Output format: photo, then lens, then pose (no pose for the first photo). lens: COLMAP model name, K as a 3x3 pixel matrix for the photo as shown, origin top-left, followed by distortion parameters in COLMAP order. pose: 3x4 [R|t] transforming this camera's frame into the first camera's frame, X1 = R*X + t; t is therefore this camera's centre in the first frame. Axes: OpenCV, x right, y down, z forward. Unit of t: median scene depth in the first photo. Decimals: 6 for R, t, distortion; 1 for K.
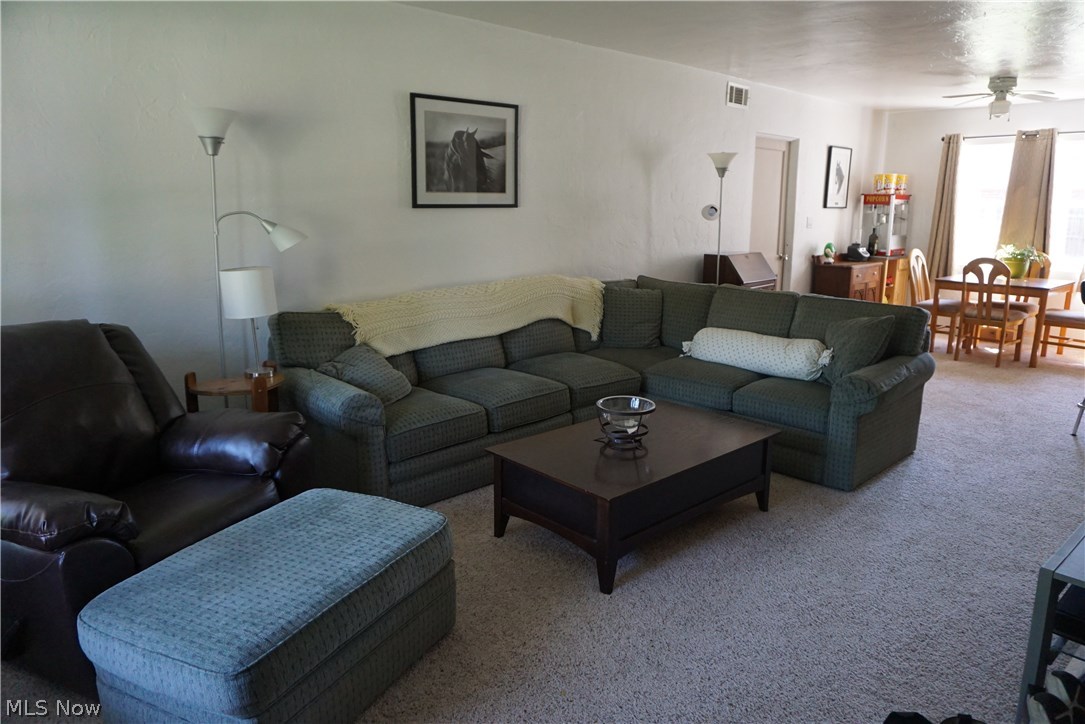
lens RADIAL K [[720.5, 0, 547.1], [0, 720.5, 356.8], [0, 0, 1]] dist [-0.059615, 0.040128]
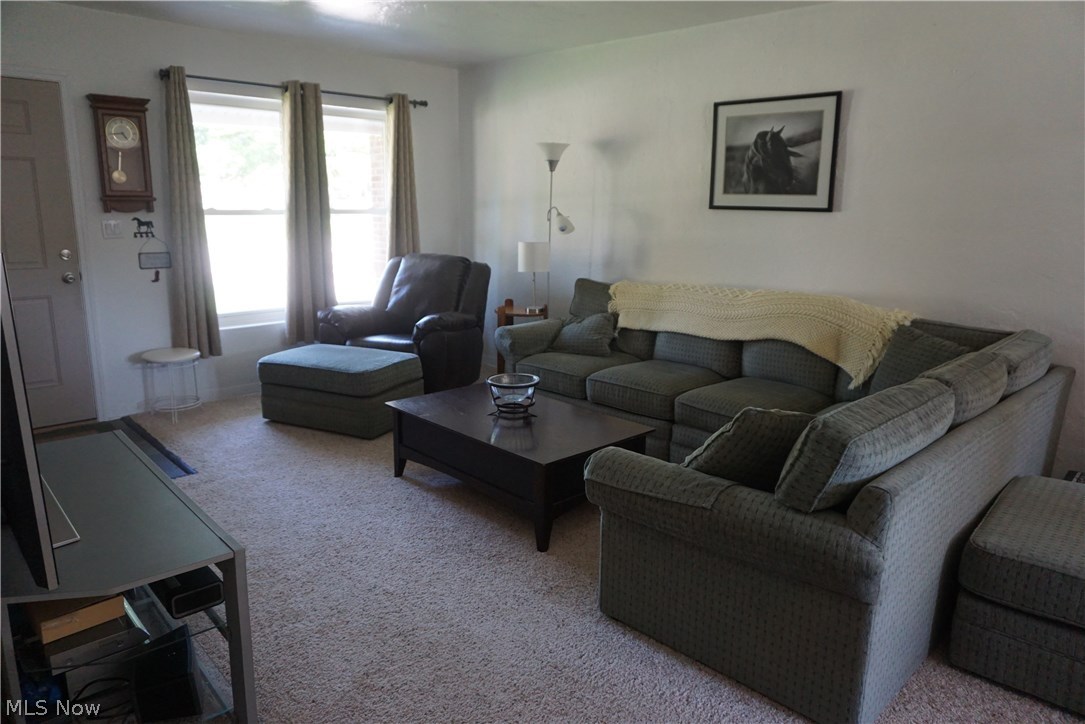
lens RADIAL K [[720.5, 0, 546.5], [0, 720.5, 357.5], [0, 0, 1]] dist [-0.059615, 0.040128]
pose [[0.024421, 0.207047, -0.978026, 0.889939], [-0.225413, 0.954265, 0.196388, -0.145927], [0.973957, 0.215663, 0.069975, 0.712056]]
